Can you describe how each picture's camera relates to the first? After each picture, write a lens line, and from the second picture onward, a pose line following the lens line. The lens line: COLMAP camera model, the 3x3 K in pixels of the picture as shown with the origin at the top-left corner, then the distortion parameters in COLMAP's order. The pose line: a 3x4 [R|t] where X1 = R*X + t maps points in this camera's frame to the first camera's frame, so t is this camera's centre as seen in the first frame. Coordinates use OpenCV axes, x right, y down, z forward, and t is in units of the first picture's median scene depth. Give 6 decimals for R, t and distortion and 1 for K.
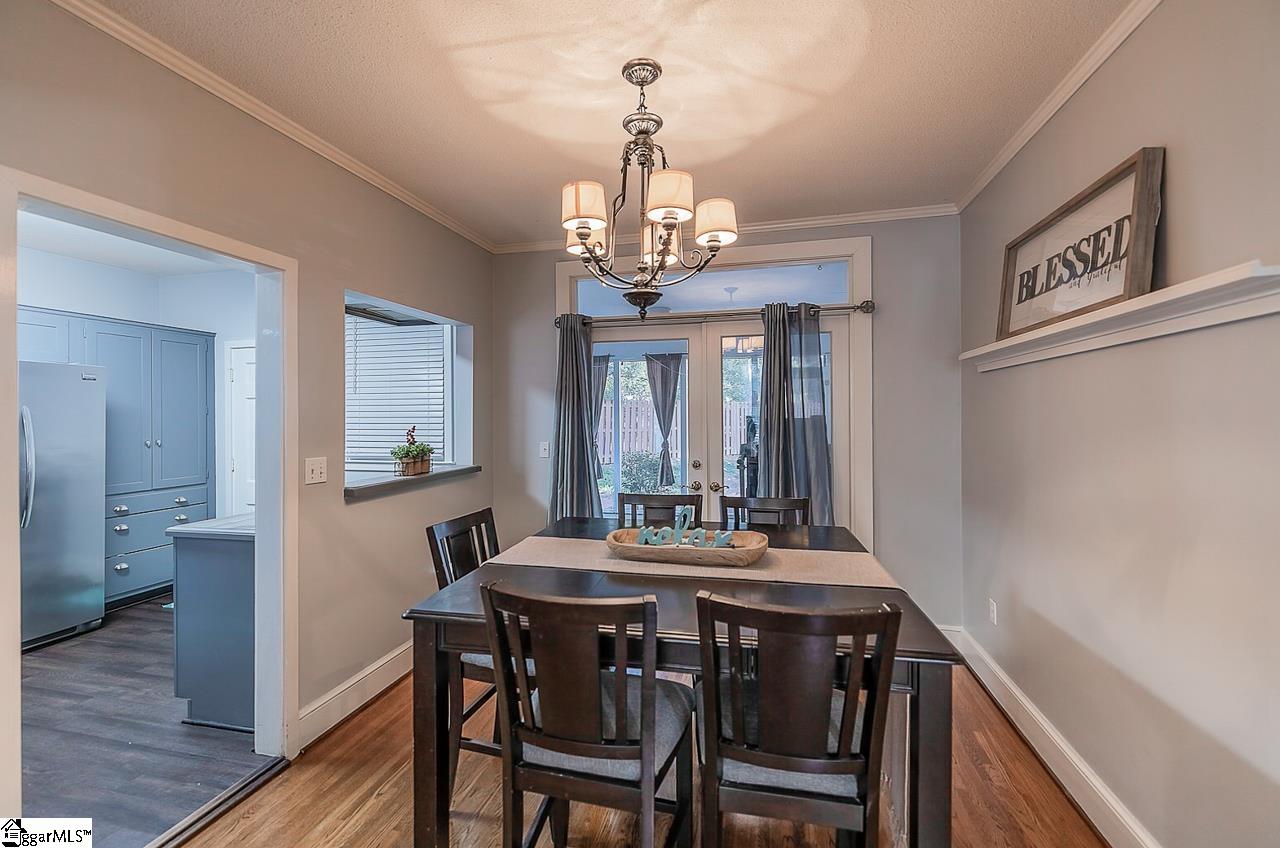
lens RADIAL K [[547.8, 0, 635.9], [0, 547.8, 414.2], [0, 0, 1]] dist [0.000178, -0.000331]
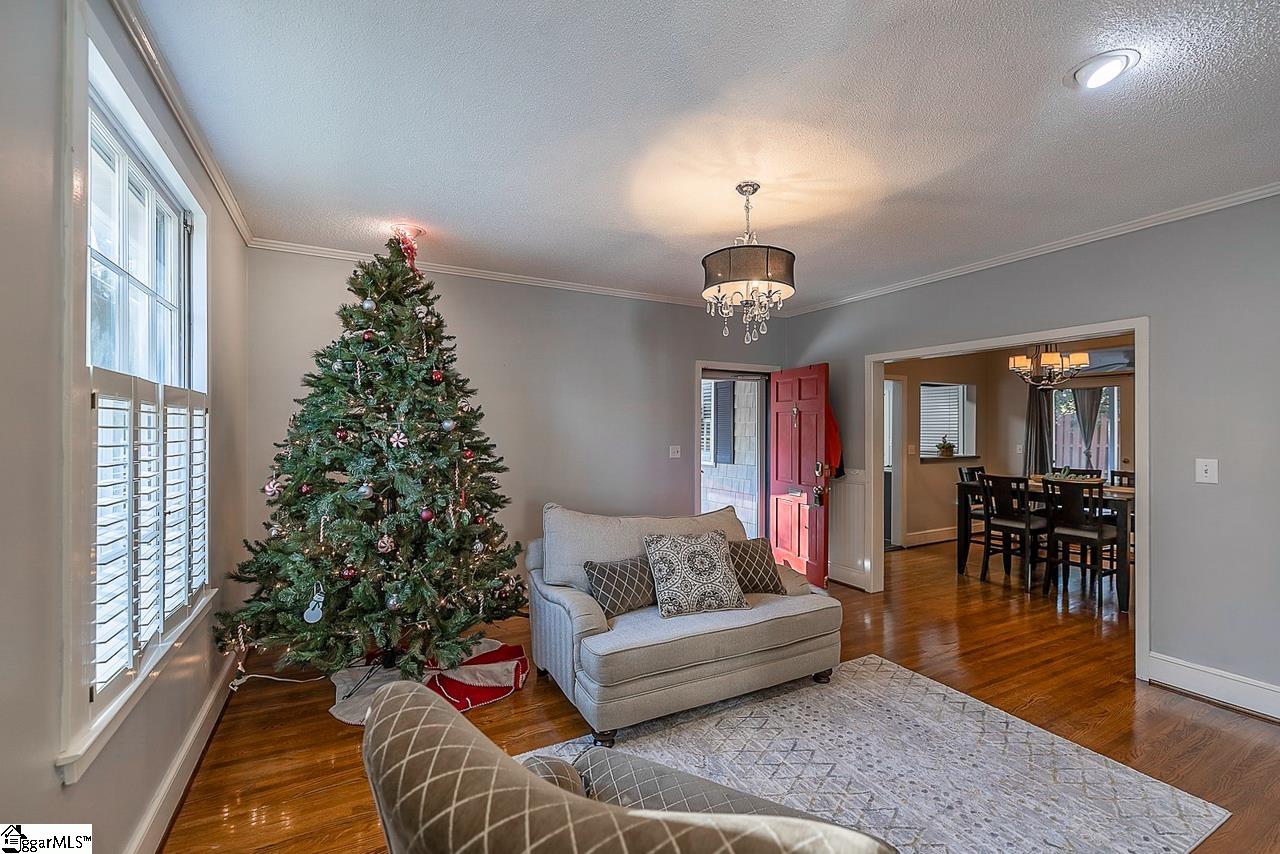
lens RADIAL K [[547.8, 0, 633.3], [0, 547.8, 426.1], [0, 0, 1]] dist [0.000178, -0.000331]
pose [[0.662376, 0.001863, -0.749170, 0.504180], [-0.008234, 0.999955, -0.004793, 0.006259], [0.749127, 0.009343, 0.662361, -1.705126]]
